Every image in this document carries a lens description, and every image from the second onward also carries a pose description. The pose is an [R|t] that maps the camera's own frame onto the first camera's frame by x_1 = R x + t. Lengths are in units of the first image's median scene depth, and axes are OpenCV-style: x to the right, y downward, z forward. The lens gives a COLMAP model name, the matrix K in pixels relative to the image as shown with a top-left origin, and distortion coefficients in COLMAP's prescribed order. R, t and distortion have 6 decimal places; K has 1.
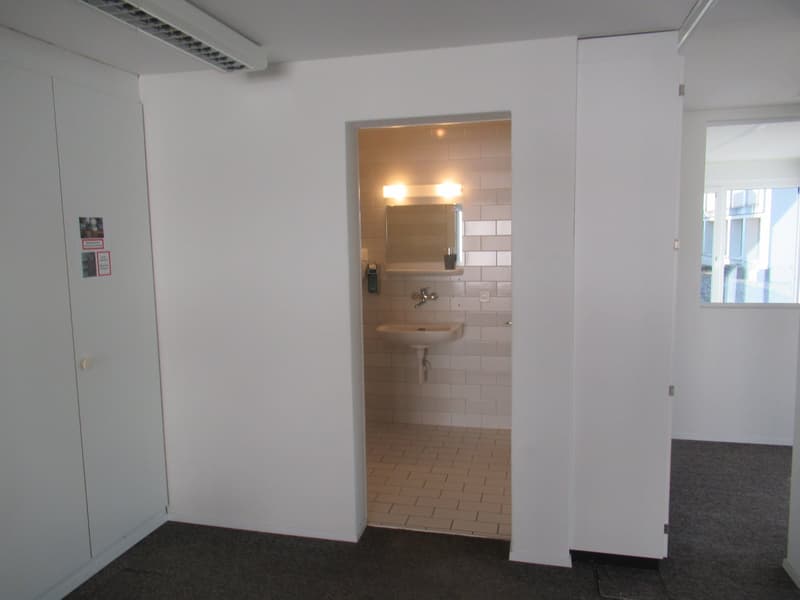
lens RADIAL K [[589.3, 0, 400.0], [0, 589.3, 300.0], [0, 0, 1]] dist [0.021896, -0.003299]
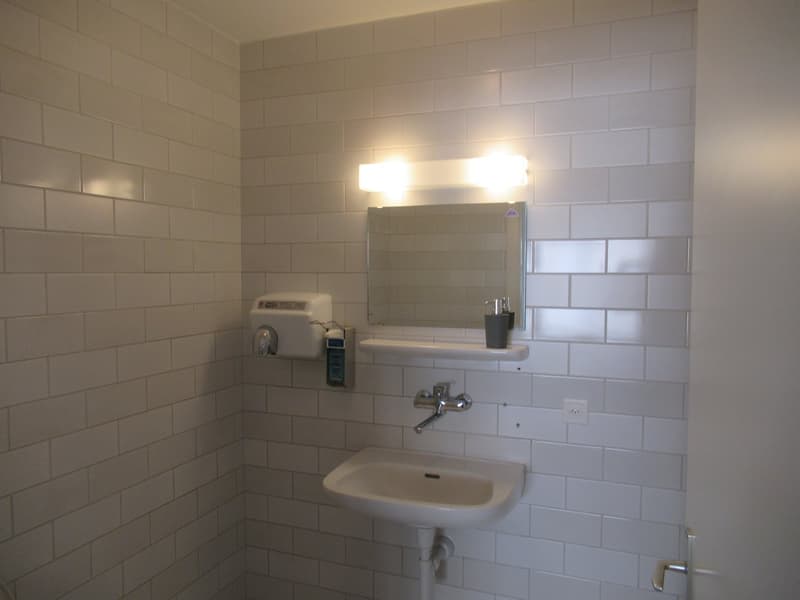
lens RADIAL K [[589.3, 0, 400.0], [0, 589.3, 300.0], [0, 0, 1]] dist [0.021896, -0.003299]
pose [[0.989454, 0.026963, -0.142313, 0.073263], [-0.034541, 0.998098, -0.051055, -0.061493], [0.140666, 0.055432, 0.988504, 0.536147]]
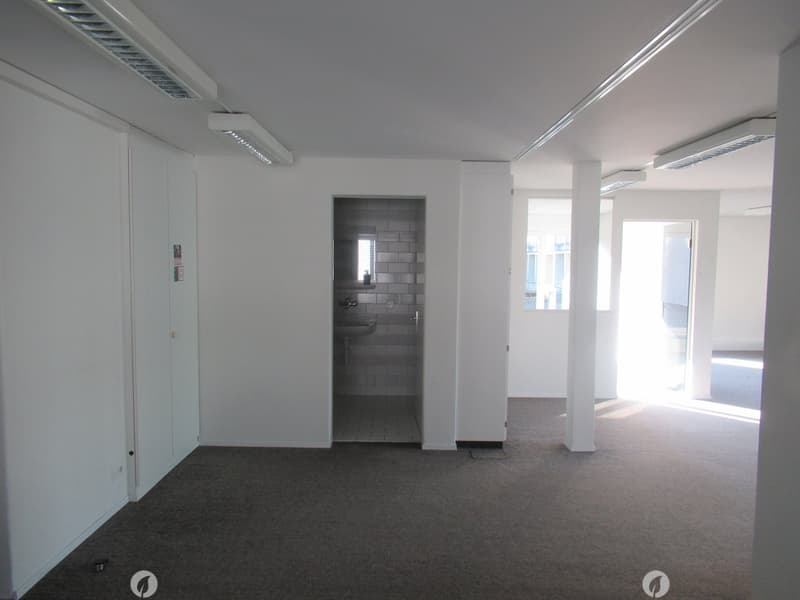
lens RADIAL K [[589.3, 0, 400.0], [0, 589.3, 300.0], [0, 0, 1]] dist [0.021896, -0.003299]
pose [[0.968484, 0.010103, 0.248872, -0.196378], [0.001036, 0.999005, -0.044588, 0.049906], [-0.249075, 0.043441, 0.967510, -0.421275]]
